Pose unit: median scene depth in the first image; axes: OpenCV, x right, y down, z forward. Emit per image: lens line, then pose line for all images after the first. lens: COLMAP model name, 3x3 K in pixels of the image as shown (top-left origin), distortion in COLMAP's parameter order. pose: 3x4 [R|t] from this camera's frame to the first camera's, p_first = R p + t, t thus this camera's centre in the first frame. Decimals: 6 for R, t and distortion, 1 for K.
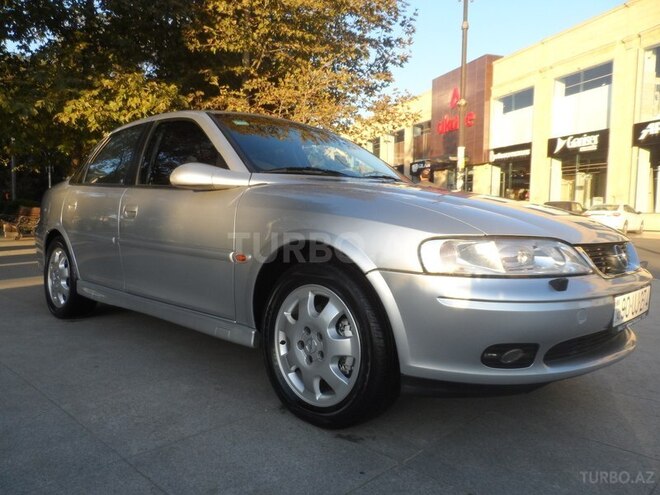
lens RADIAL K [[505.5, 0, 330.0], [0, 505.5, 247.5], [0, 0, 1]] dist [-0.008411, -0.000036]
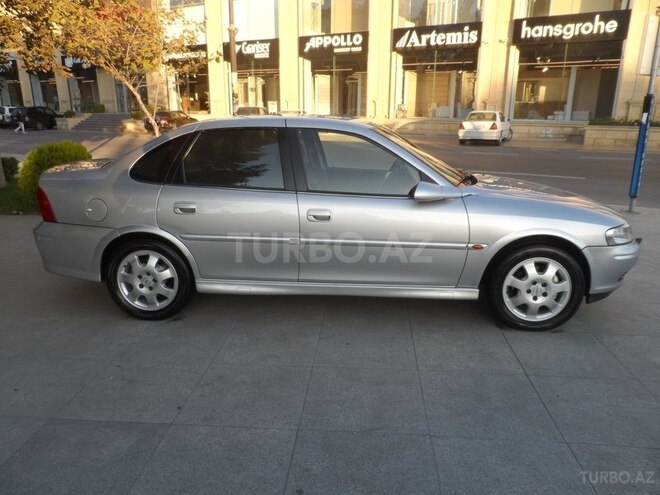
lens RADIAL K [[507.2, 0, 329.3], [0, 507.2, 249.3], [0, 0, 1]] dist [-0.026117, 0.032575]
pose [[0.774184, -0.181022, 0.606523, -0.359002], [0.049970, 0.972721, 0.226534, -0.084844], [-0.630985, -0.145071, 0.762111, 0.022891]]
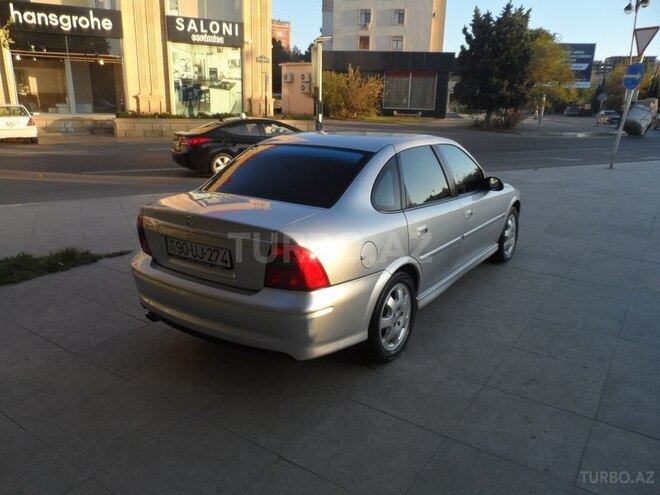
lens RADIAL K [[507.2, 0, 329.3], [0, 507.2, 249.3], [0, 0, 1]] dist [-0.026117, 0.032575]
pose [[-0.155486, -0.290896, 0.944036, -0.569833], [0.046611, 0.952434, 0.301161, -0.141715], [-0.986738, 0.090829, -0.134532, 0.520772]]
